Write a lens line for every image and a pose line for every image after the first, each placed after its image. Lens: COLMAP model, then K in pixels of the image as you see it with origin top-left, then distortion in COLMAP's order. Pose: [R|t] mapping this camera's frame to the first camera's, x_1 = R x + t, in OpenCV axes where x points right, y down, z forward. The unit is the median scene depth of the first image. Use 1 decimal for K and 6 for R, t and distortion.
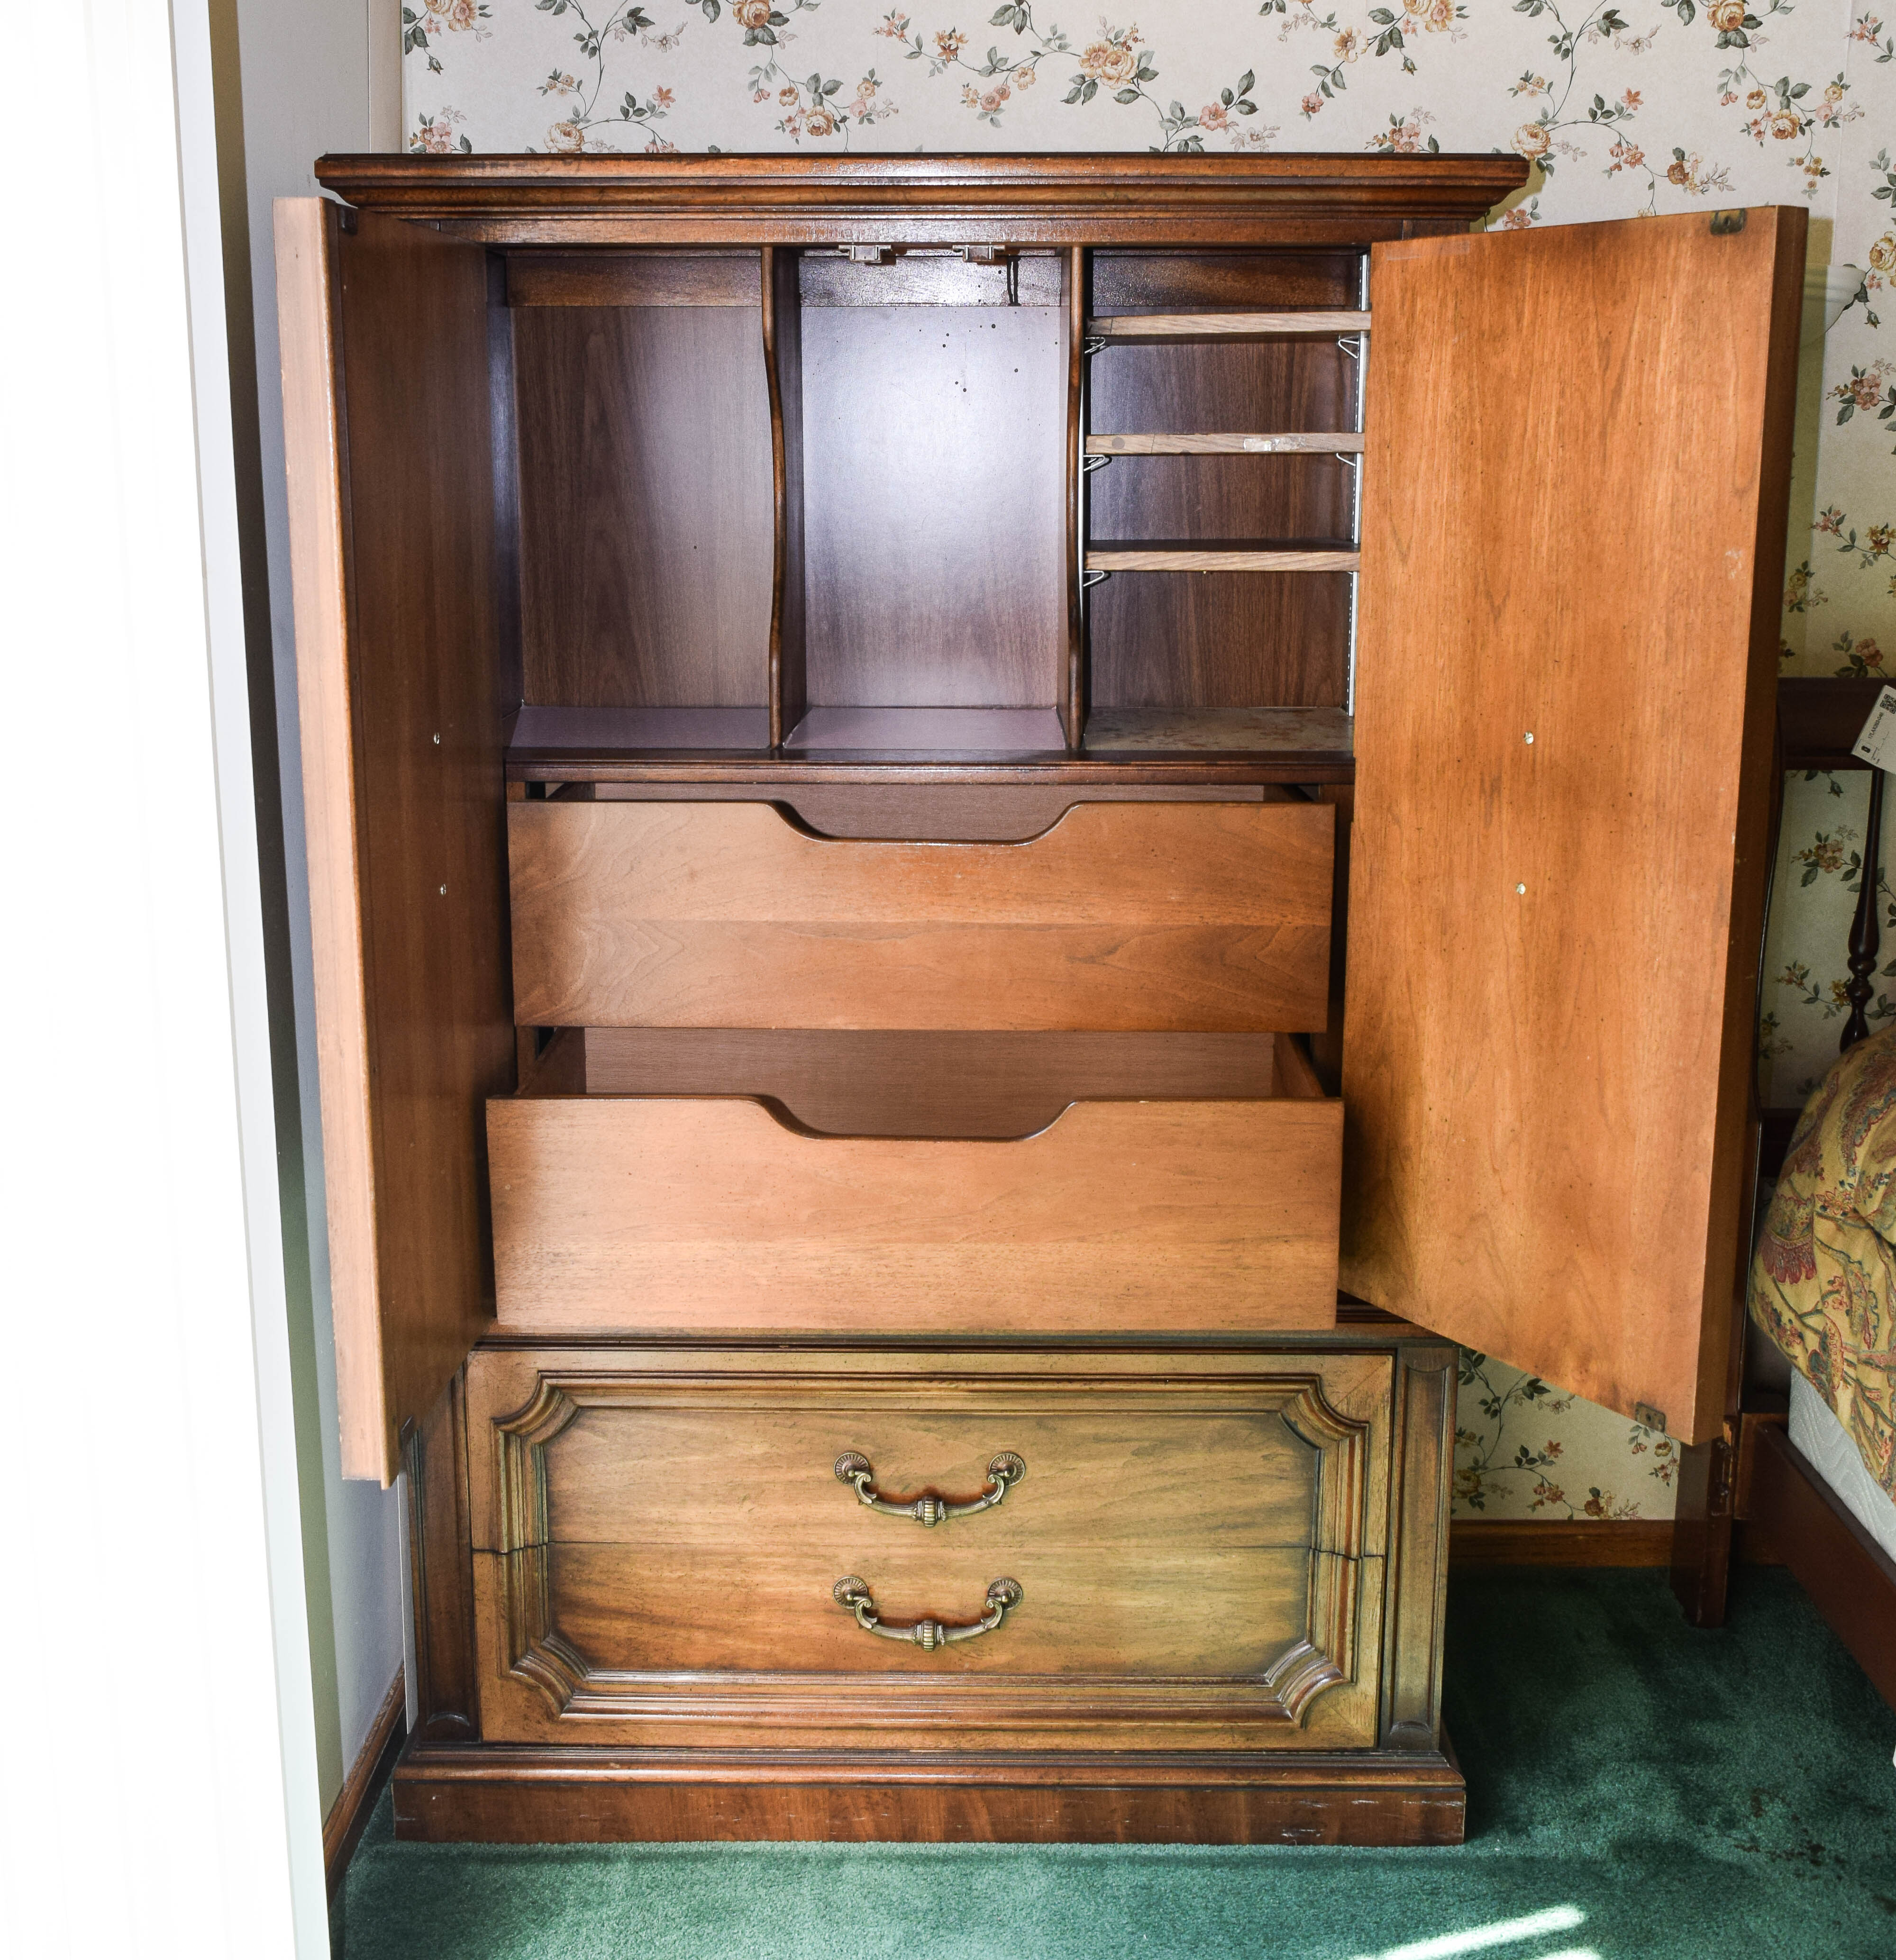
lens RADIAL K [[2344.0, 0, 928.6], [0, 2344.0, 871.4], [0, 0, 1]] dist [-0.012970, 0.000000]
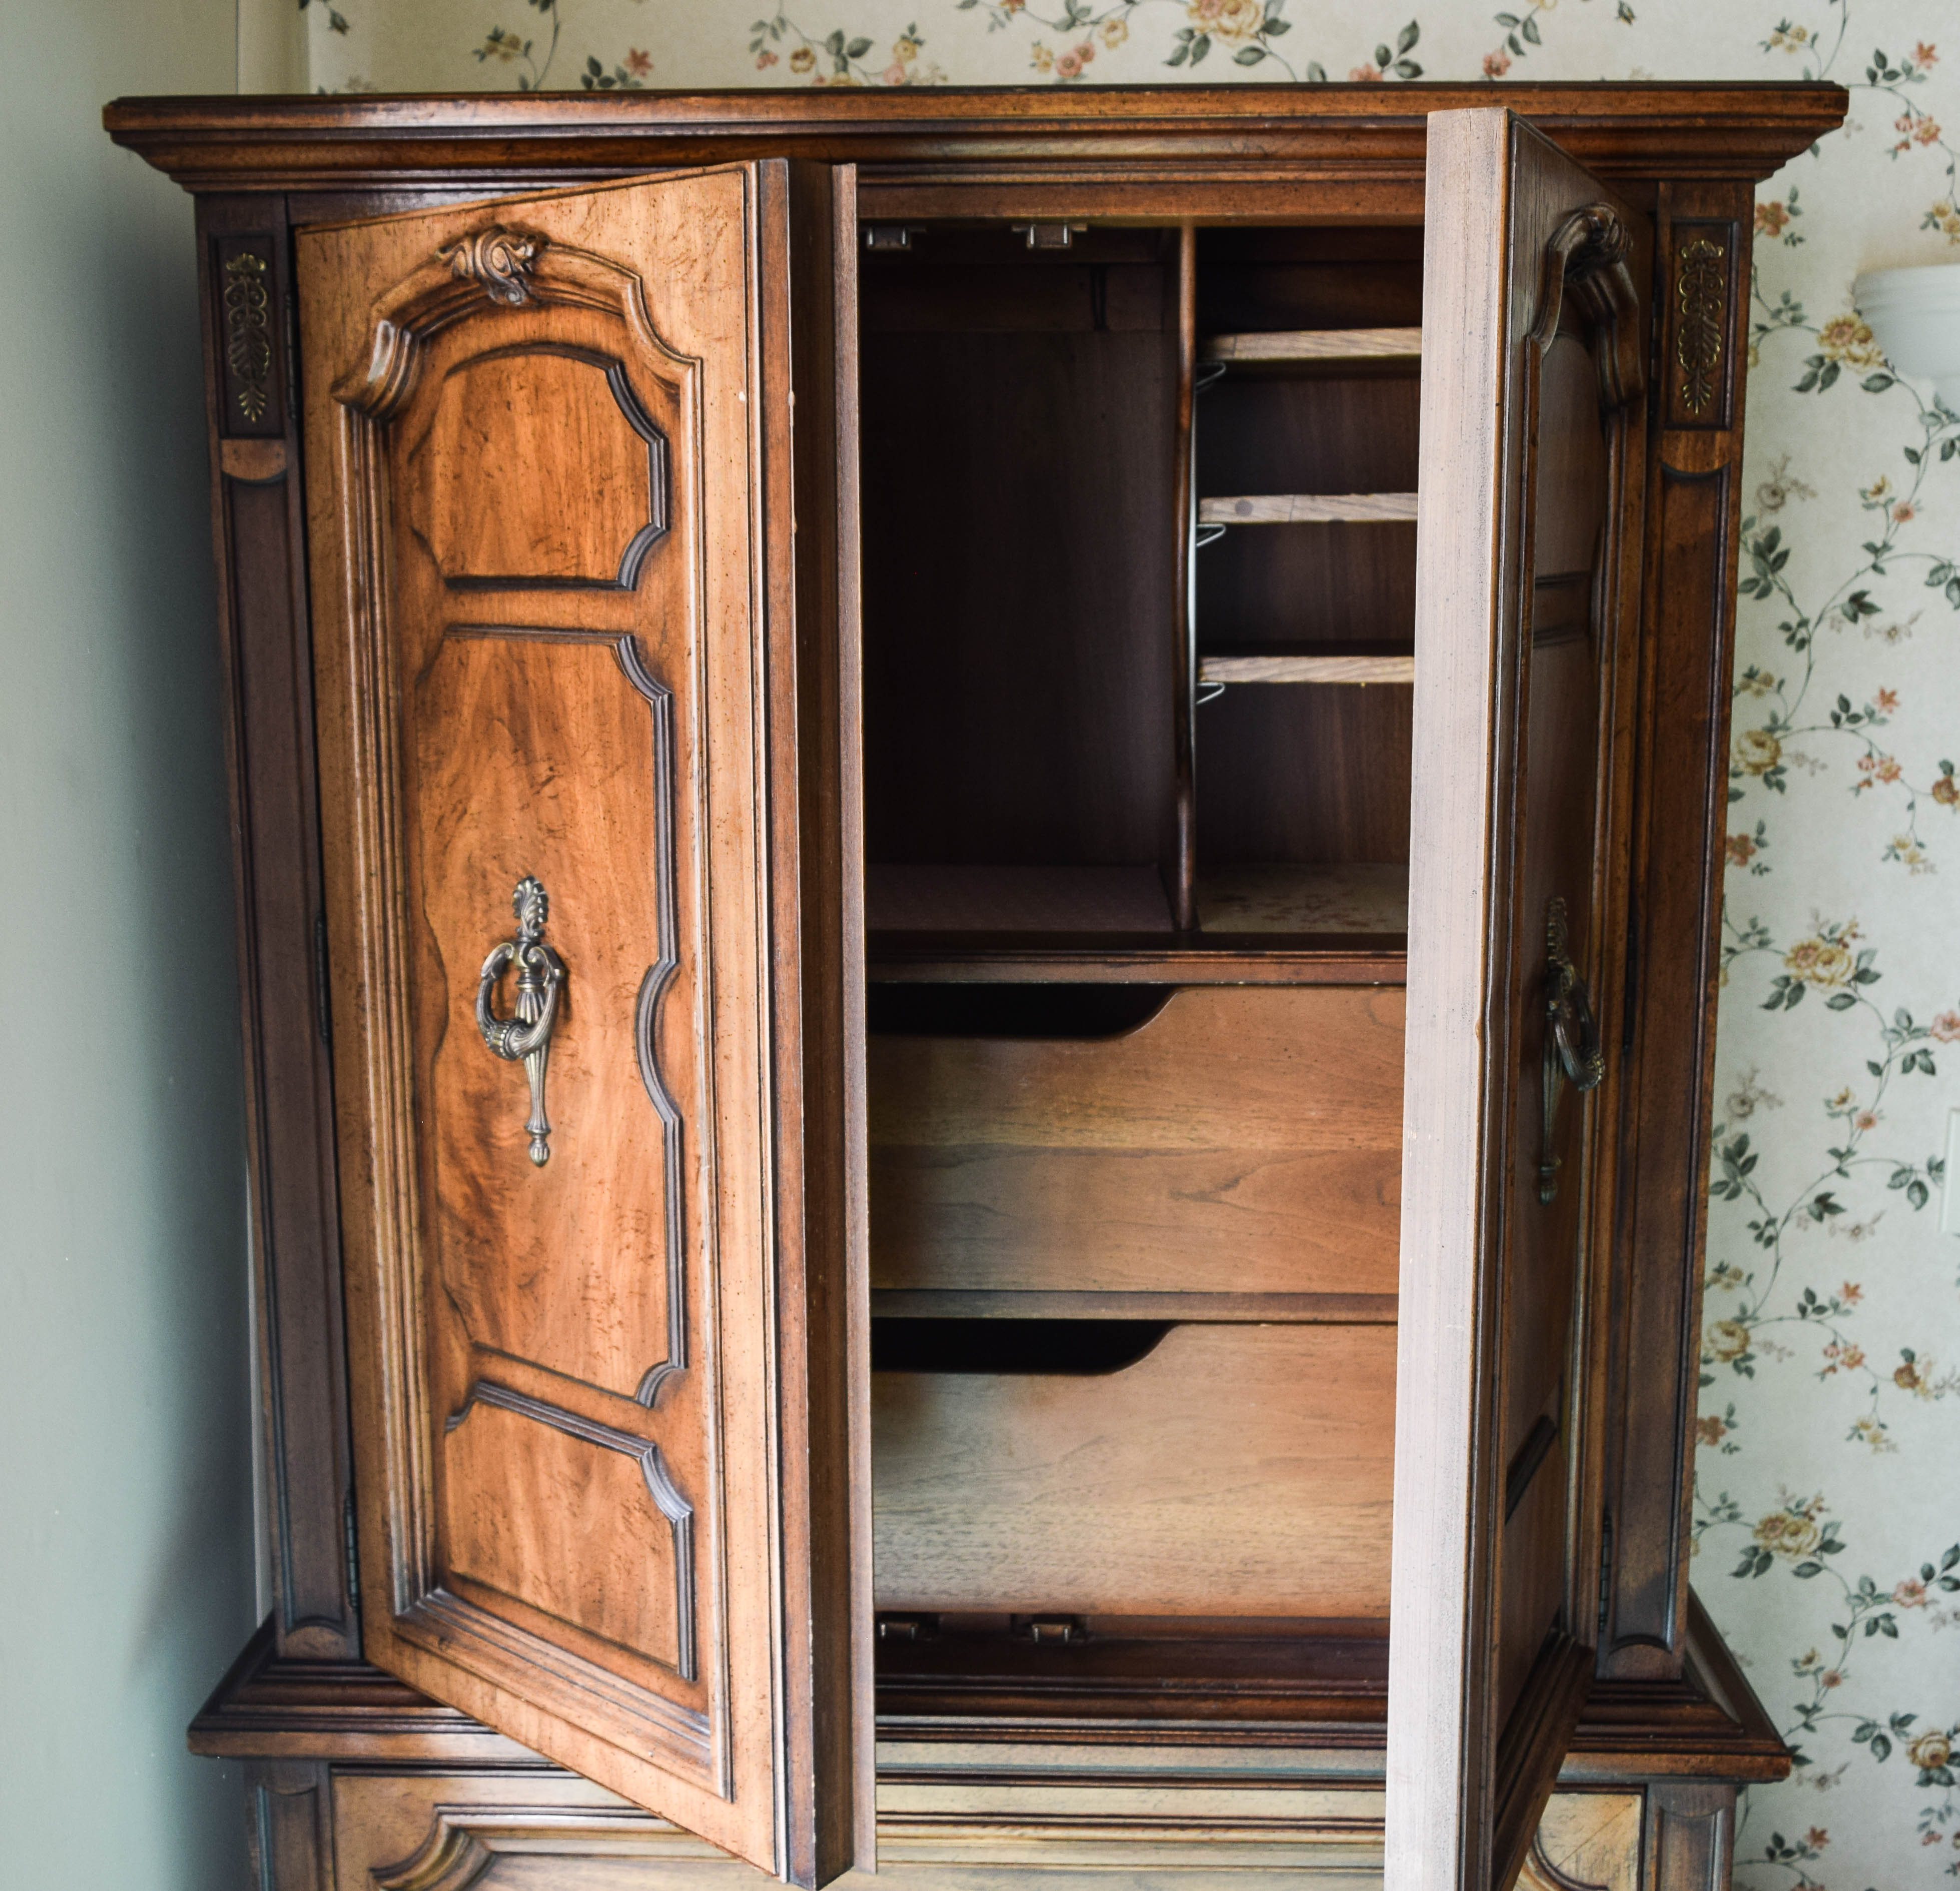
lens RADIAL K [[2343.7, 0, 976.0], [0, 2343.7, 893.8], [0, 0, 1]] dist [-0.012970, 0.000000]
pose [[0.999812, -0.000689, -0.019387, 0.012004], [0.000002, 0.999373, -0.035400, -0.038175], [0.019399, 0.035393, 0.999185, 0.279735]]
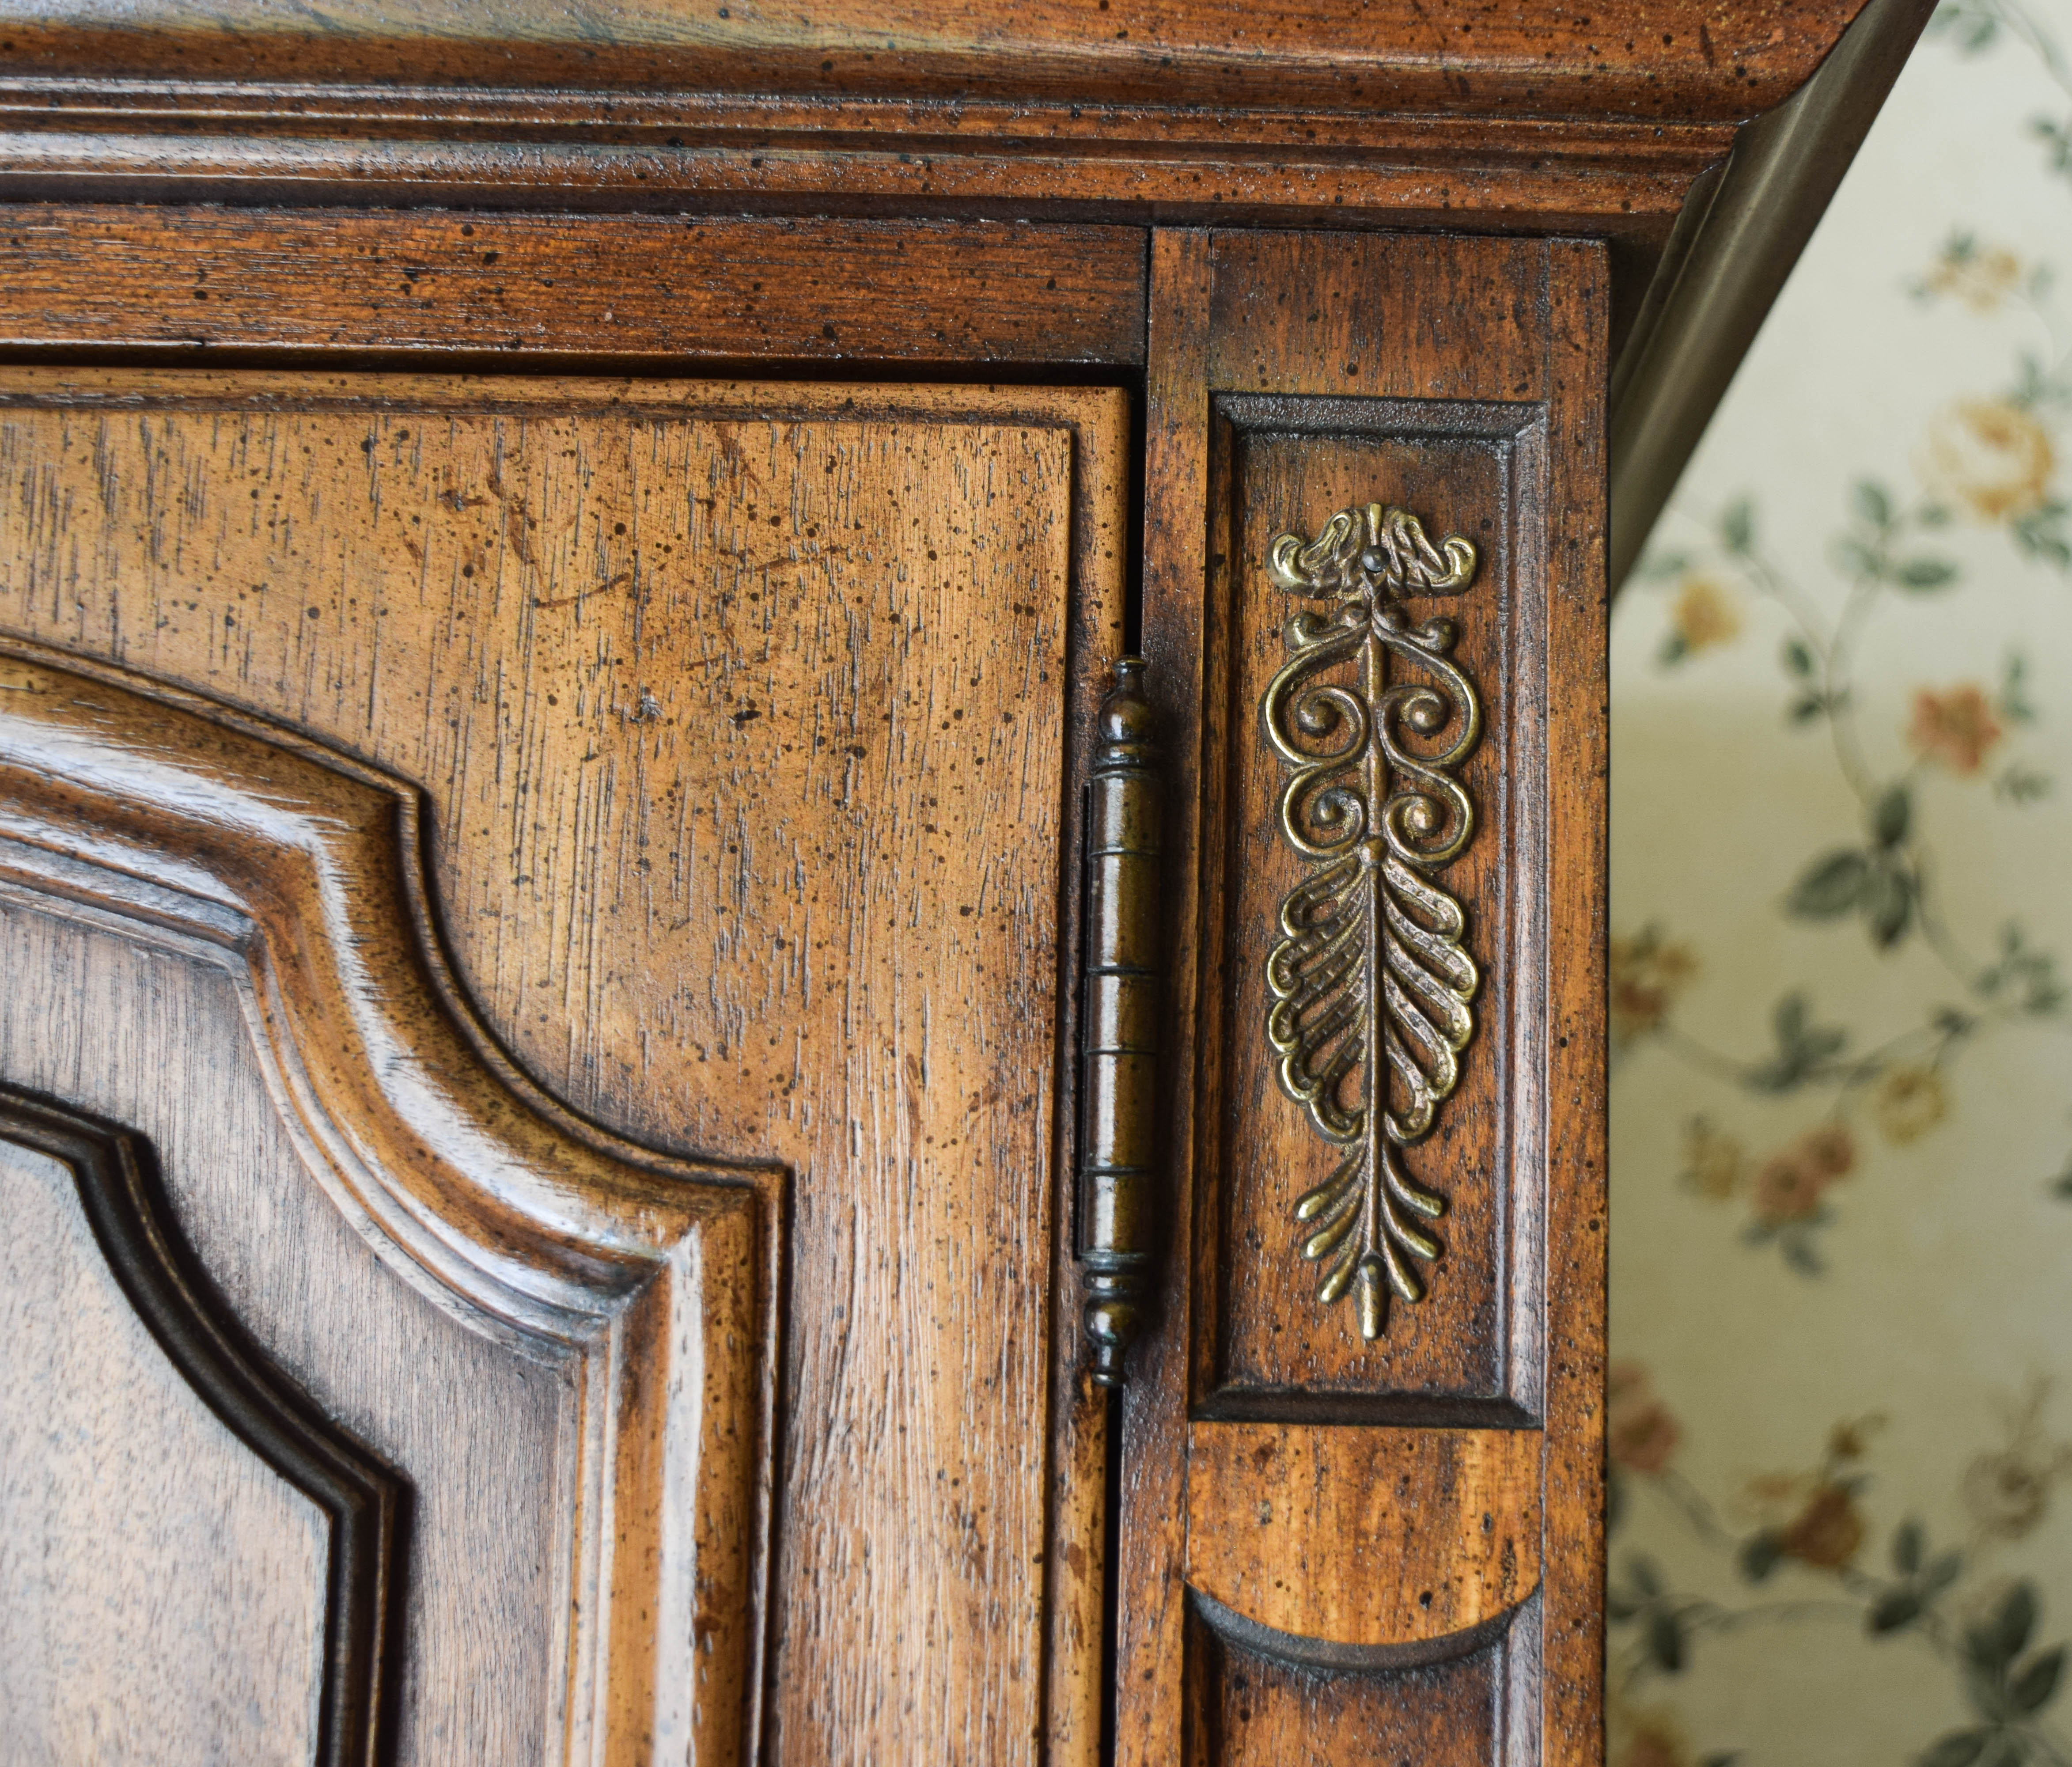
lens RADIAL K [[3196.4, 0, 1334.0], [0, 3196.4, 857.6], [0, 0, 1]] dist [-0.048978, 0.000000]
pose [[0.998655, 0.020816, 0.047484, 0.185693], [-0.003864, 0.943203, -0.332193, -0.158972], [-0.051702, 0.331563, 0.942015, 0.746545]]
